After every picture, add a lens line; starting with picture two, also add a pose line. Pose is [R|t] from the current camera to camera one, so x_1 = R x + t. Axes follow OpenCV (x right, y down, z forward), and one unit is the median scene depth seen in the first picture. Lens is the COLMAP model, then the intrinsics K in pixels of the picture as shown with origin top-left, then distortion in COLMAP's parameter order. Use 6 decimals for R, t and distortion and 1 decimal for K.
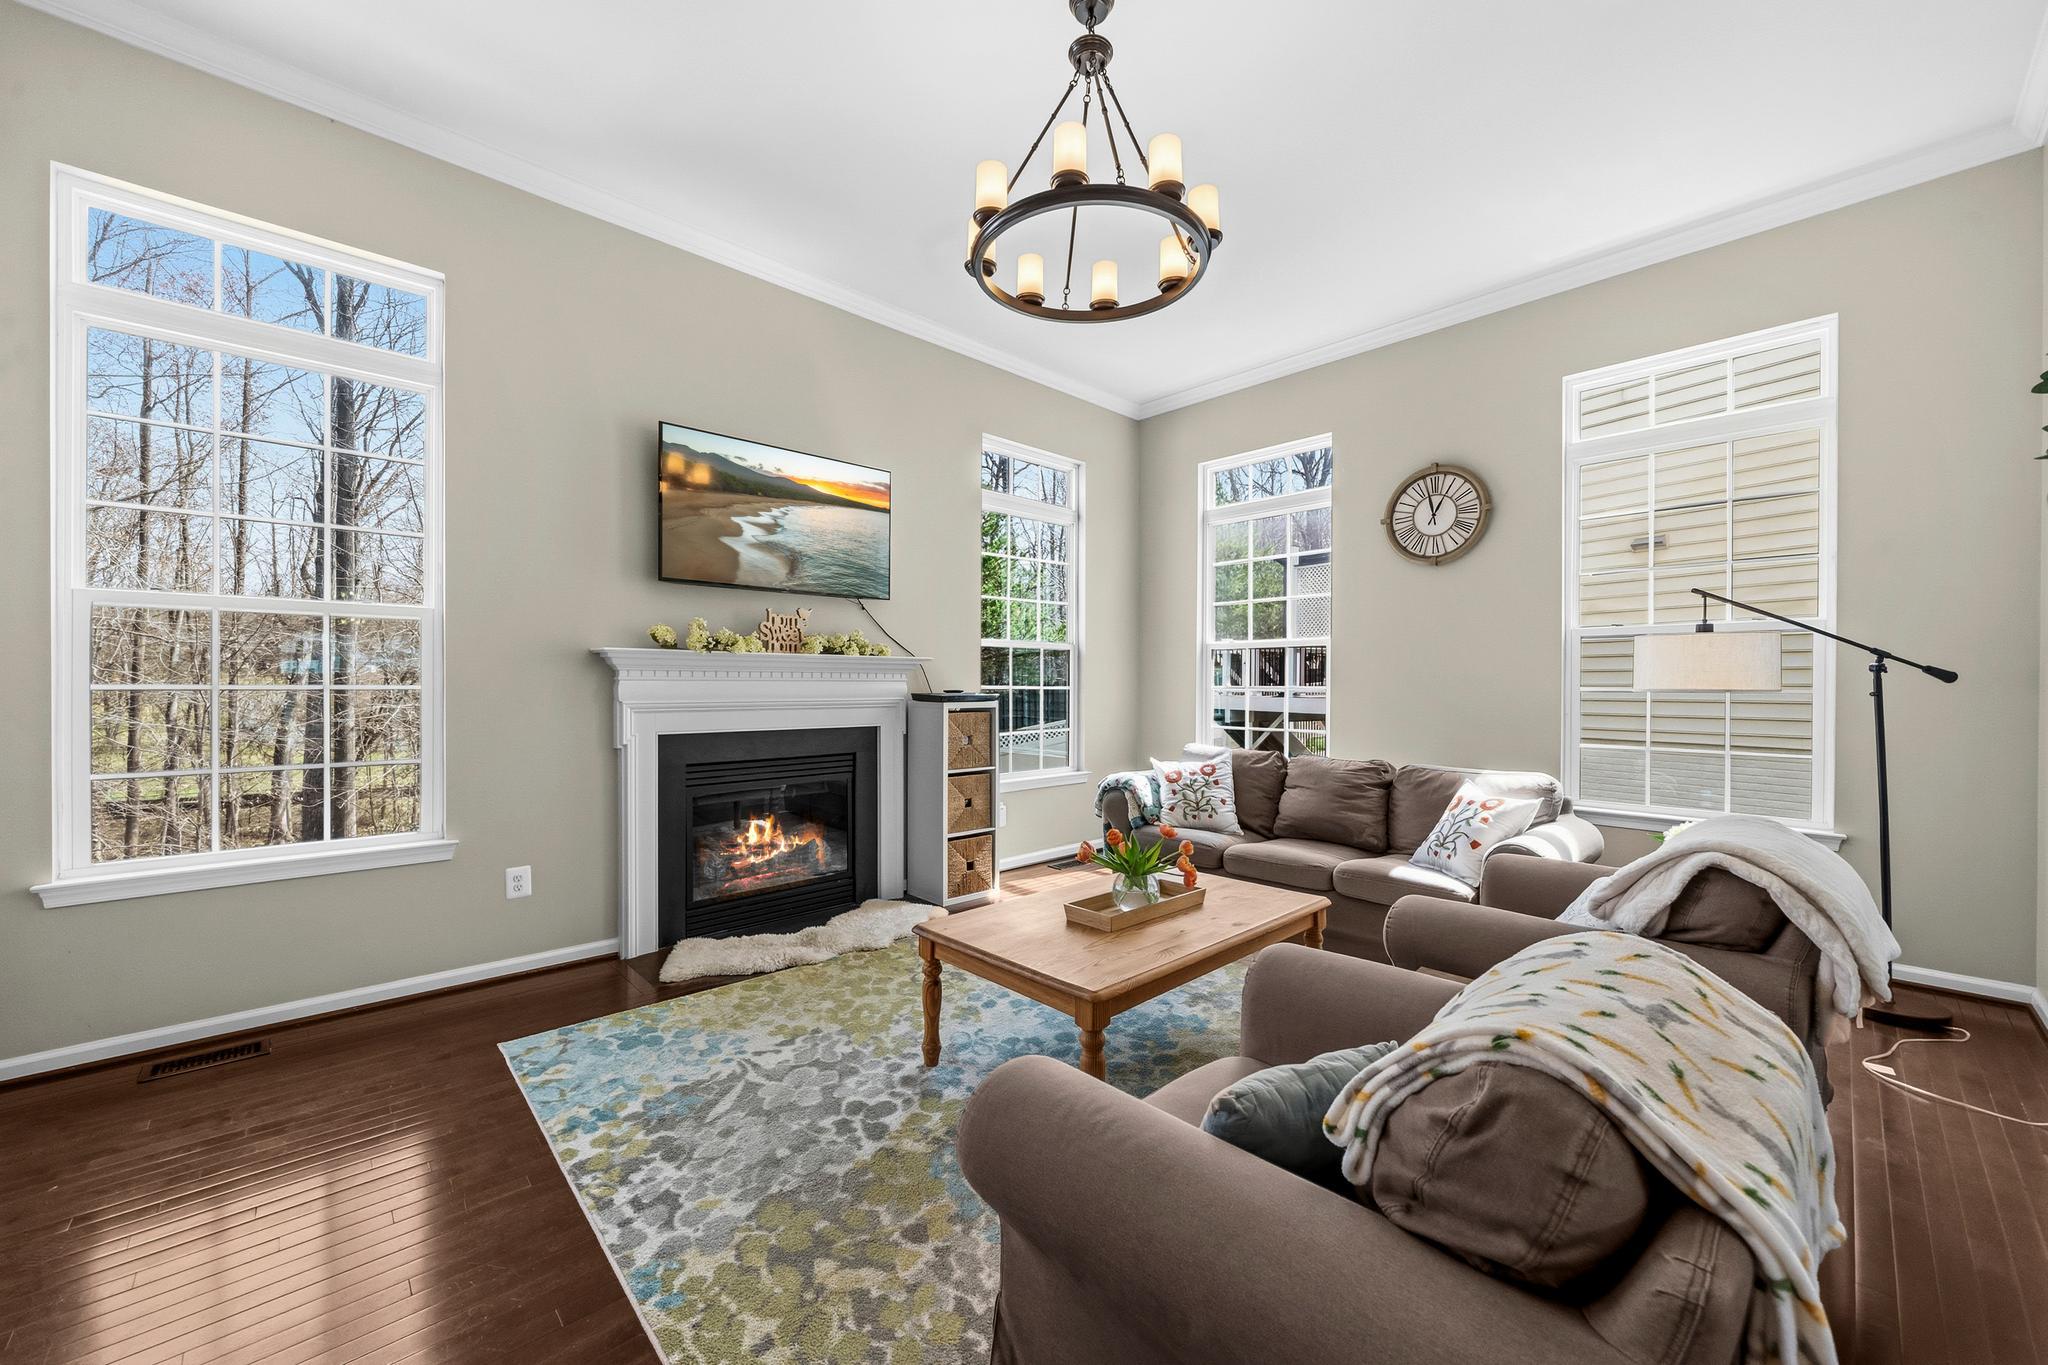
lens RADIAL K [[784.8, 0, 1024.0], [0, 784.8, 682.5], [0, 0, 1]] dist [-0.001811, 0.000143]
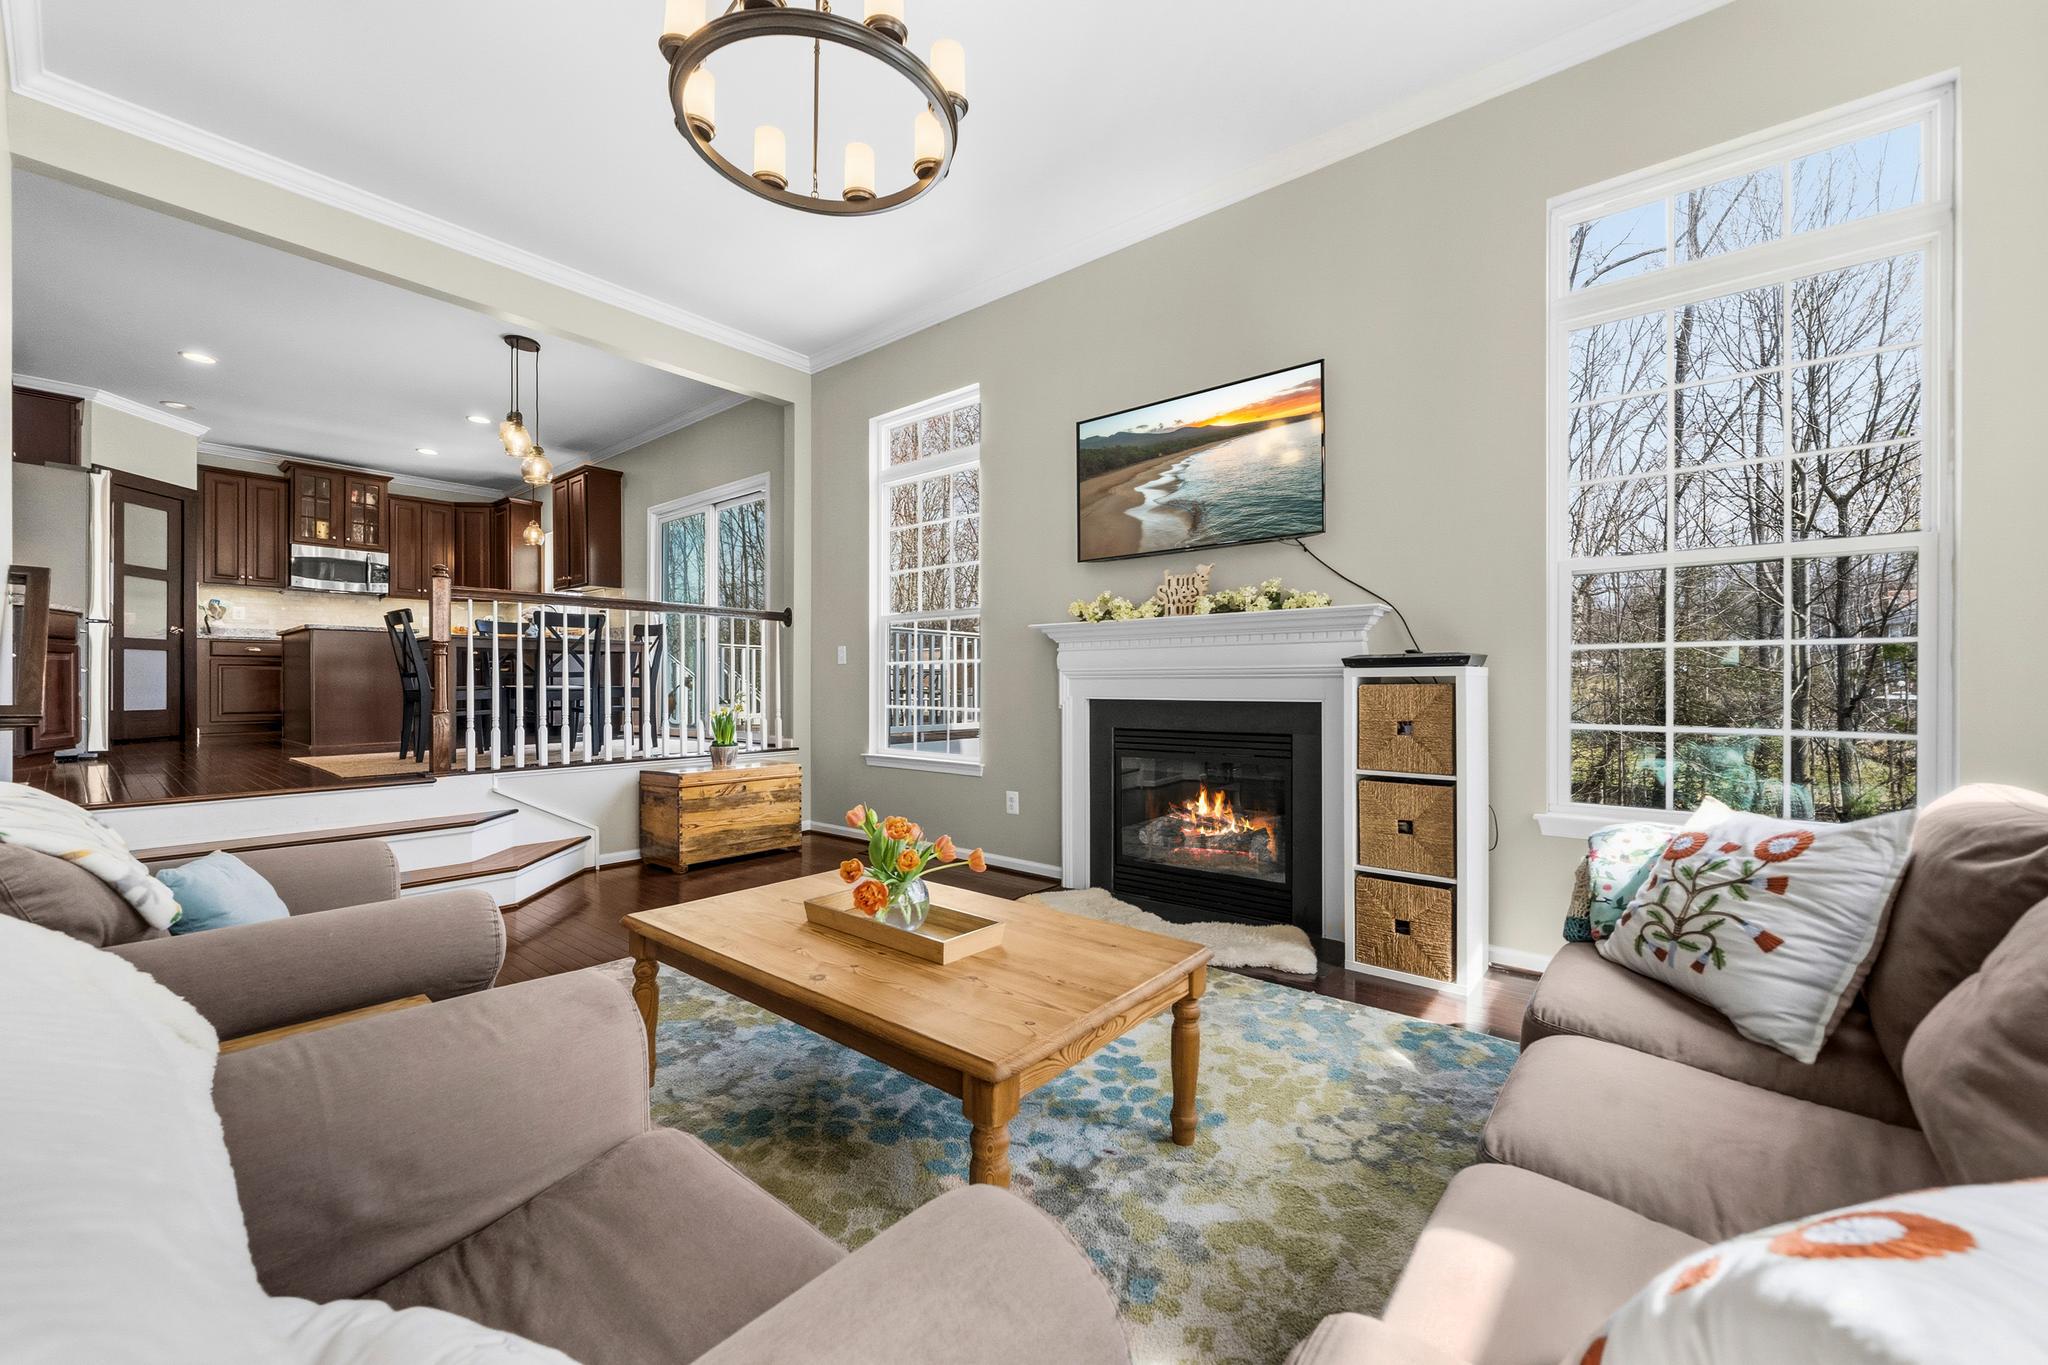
lens RADIAL K [[797.6, 0, 1018.5], [0, 797.6, 680.2], [0, 0, 1]] dist [-0.000738, -0.000347]
pose [[0.121867, -0.009284, -0.992503, 0.618951], [0.000583, 0.999957, -0.009282, 0.047148], [0.992546, 0.000553, 0.121867, 0.711534]]
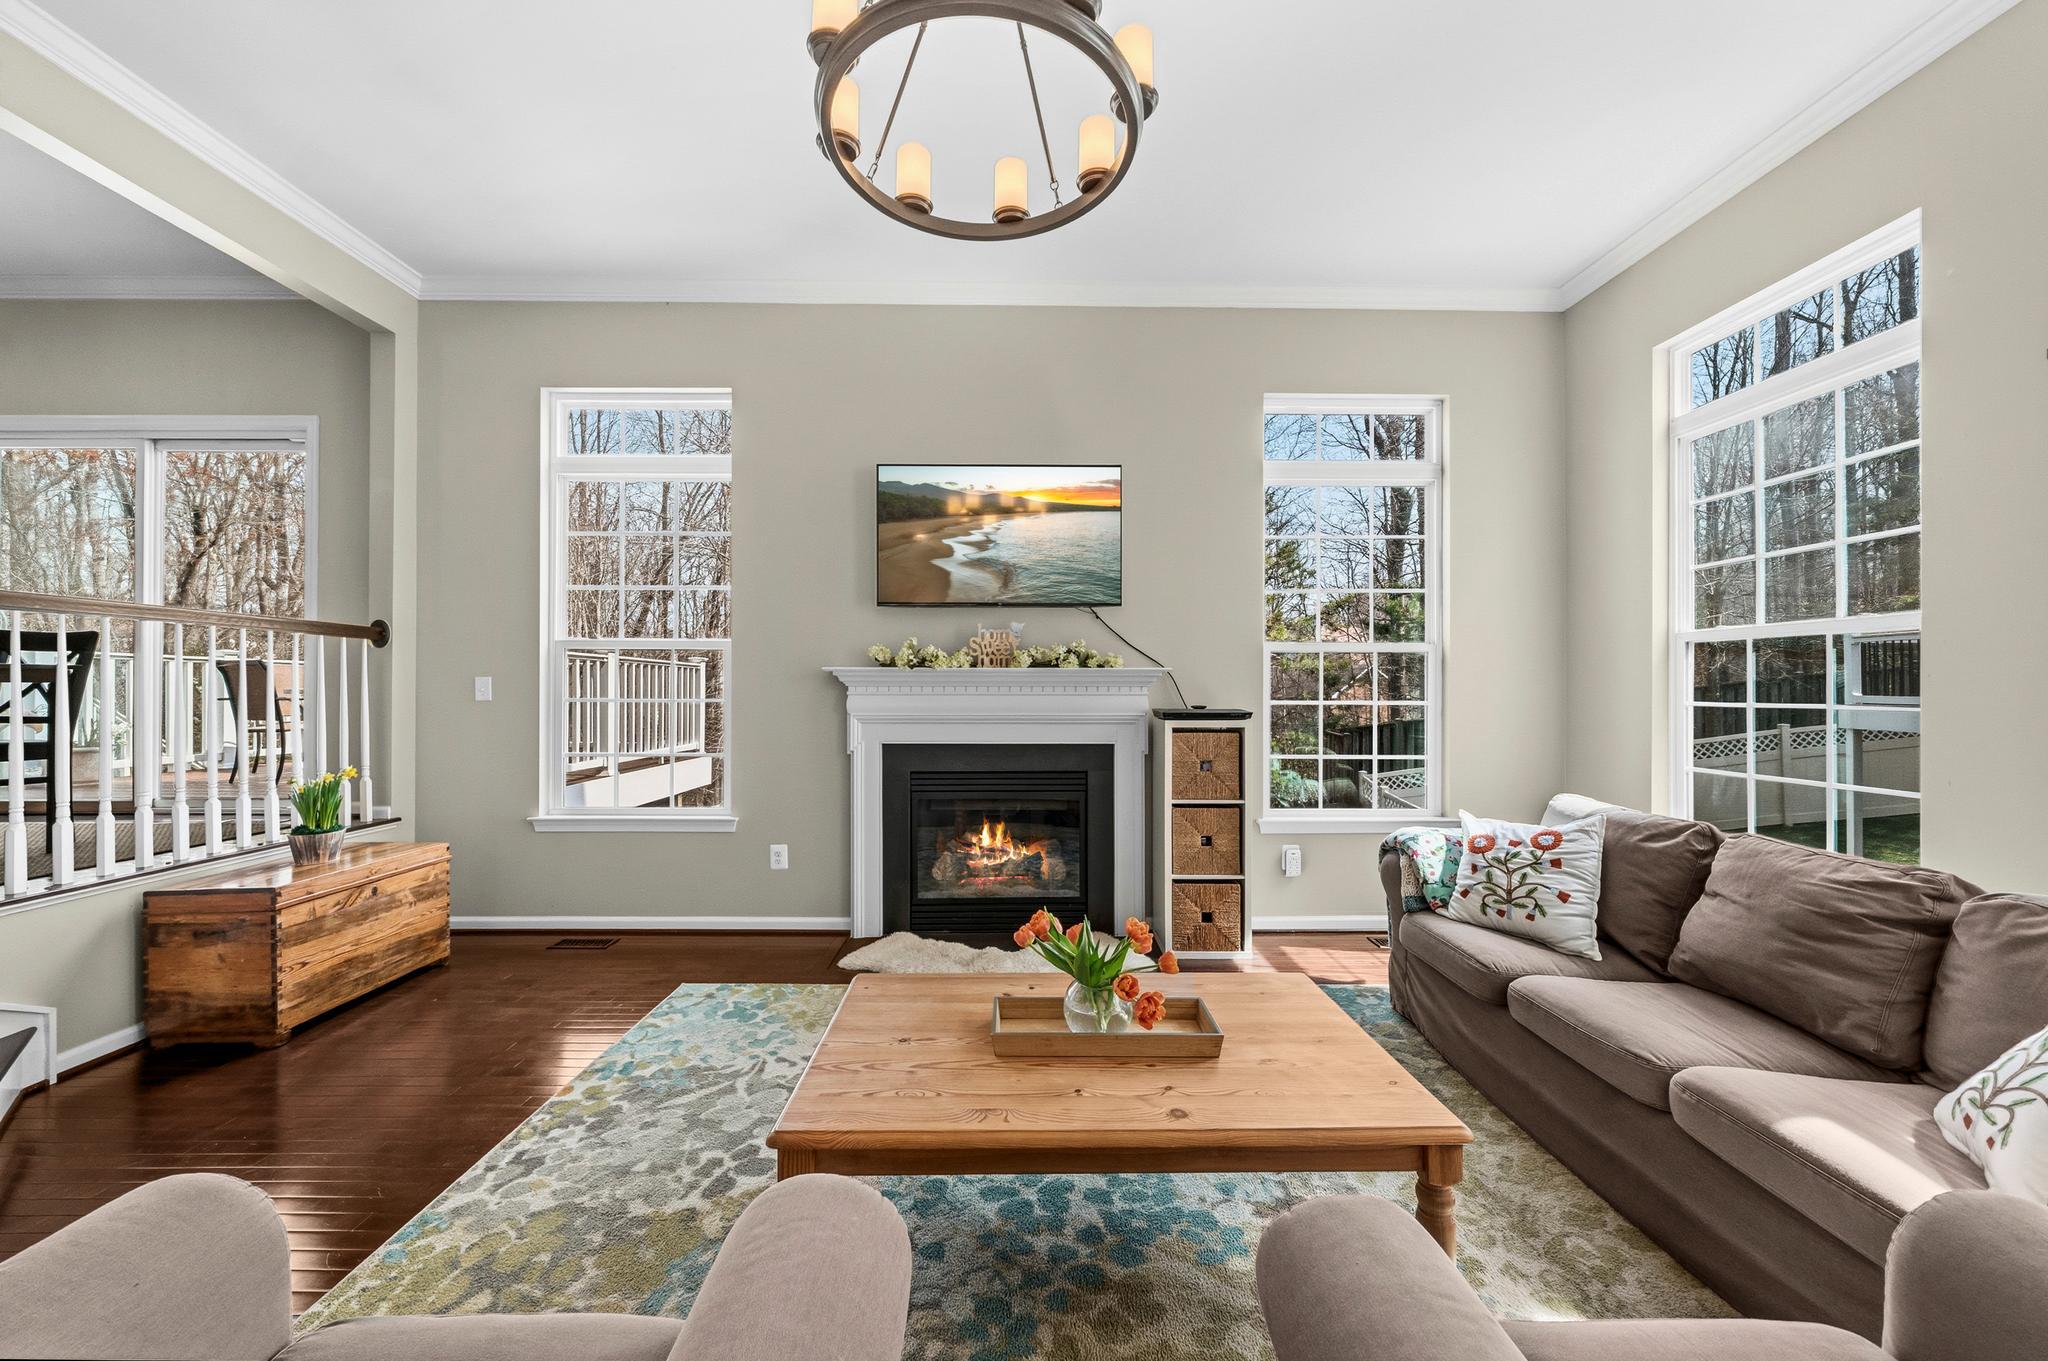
lens RADIAL K [[743.7, 0, 1020.4], [0, 743.7, 683.8], [0, 0, 1]] dist [-0.003716, -0.000045]
pose [[0.733967, -0.007085, -0.679148, 0.374288], [0.000916, 0.999955, -0.009442, -0.007513], [0.679185, 0.006308, 0.733940, 0.331873]]
